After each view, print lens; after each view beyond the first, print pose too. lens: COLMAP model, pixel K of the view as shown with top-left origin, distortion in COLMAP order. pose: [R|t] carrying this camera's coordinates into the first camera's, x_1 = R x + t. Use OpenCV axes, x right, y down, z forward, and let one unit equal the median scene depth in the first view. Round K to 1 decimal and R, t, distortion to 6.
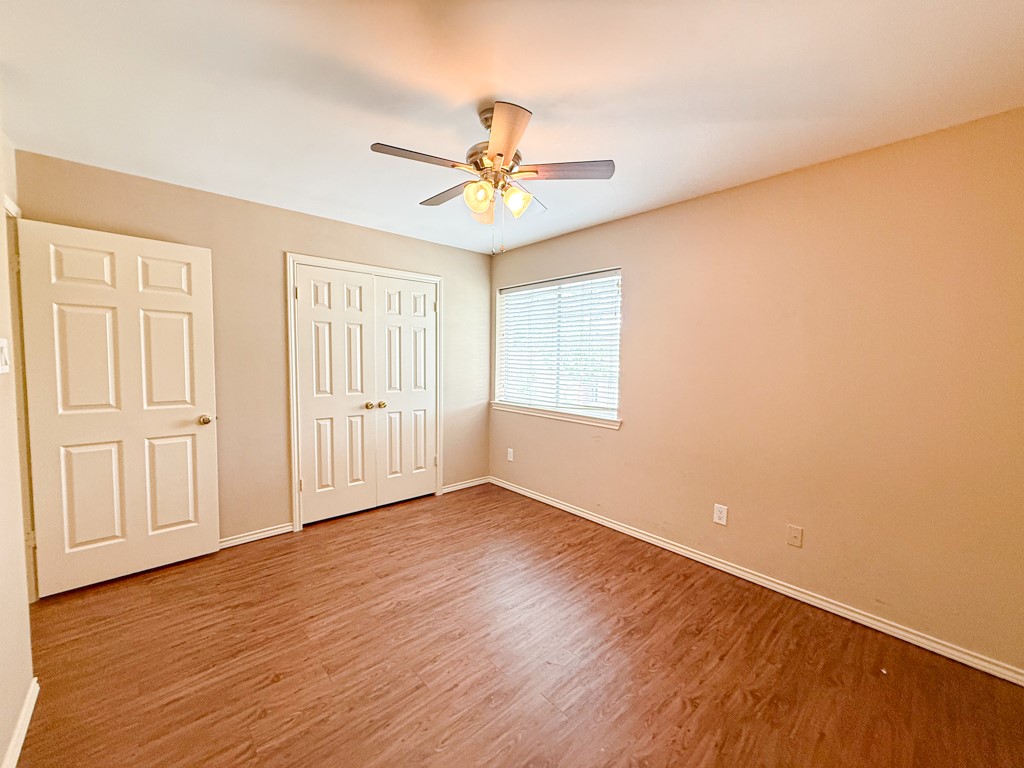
lens RADIAL K [[406.0, 0, 510.1], [0, 406.0, 382.9], [0, 0, 1]] dist [-0.002937, 0.000417]
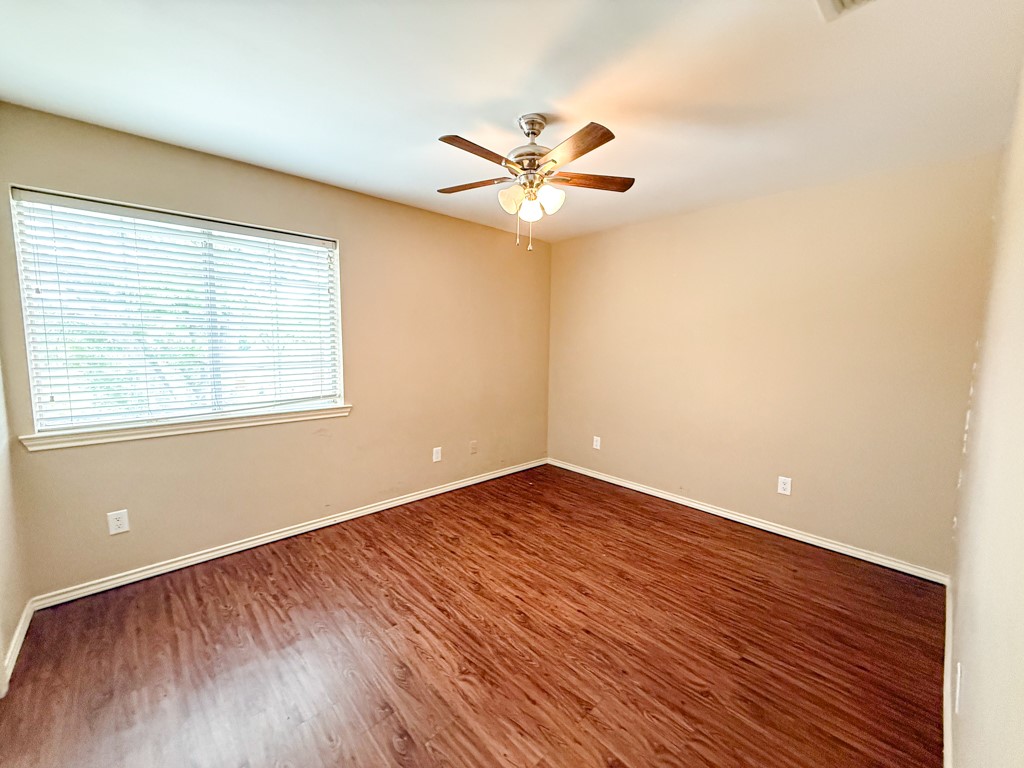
lens RADIAL K [[406.0, 0, 510.1], [0, 406.0, 382.9], [0, 0, 1]] dist [-0.002937, 0.000417]
pose [[-0.019760, -0.116651, 0.992976, -0.712206], [0.051369, 0.991740, 0.117528, -0.056292], [-0.998484, 0.053331, -0.013605, 0.662077]]
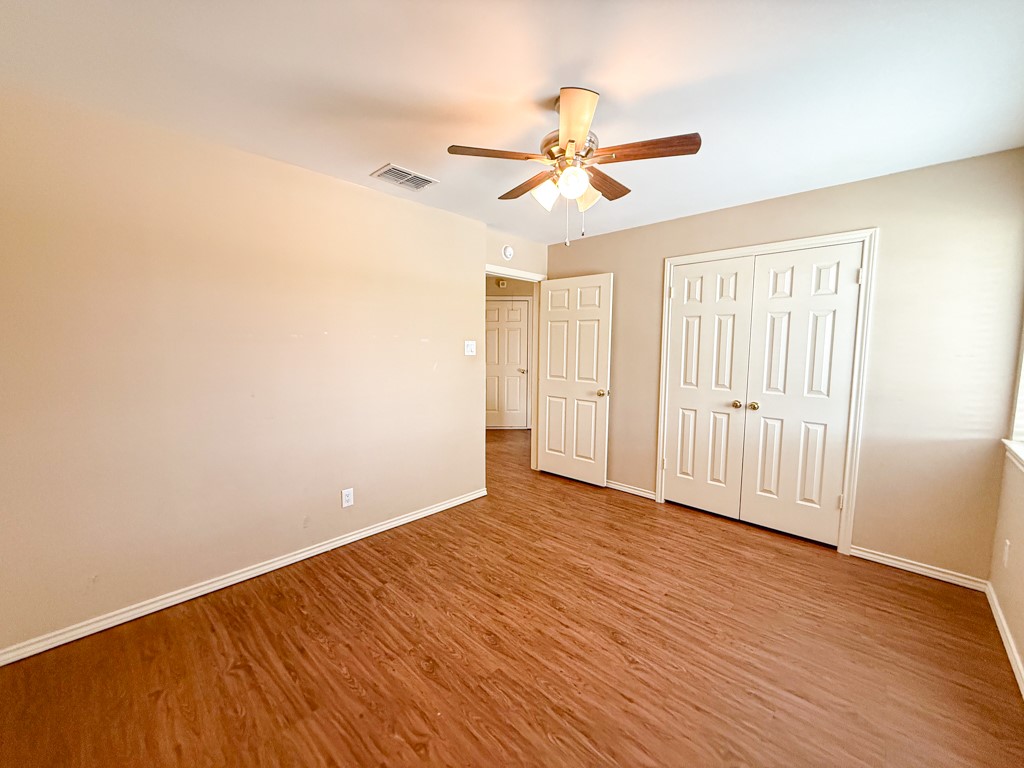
lens RADIAL K [[406.0, 0, 510.1], [0, 406.0, 382.9], [0, 0, 1]] dist [-0.002937, 0.000417]
pose [[0.075281, 0.082200, -0.993769, 0.578705], [-0.070431, 0.994546, 0.076929, -0.029163], [0.994672, 0.064201, 0.080660, 0.488702]]
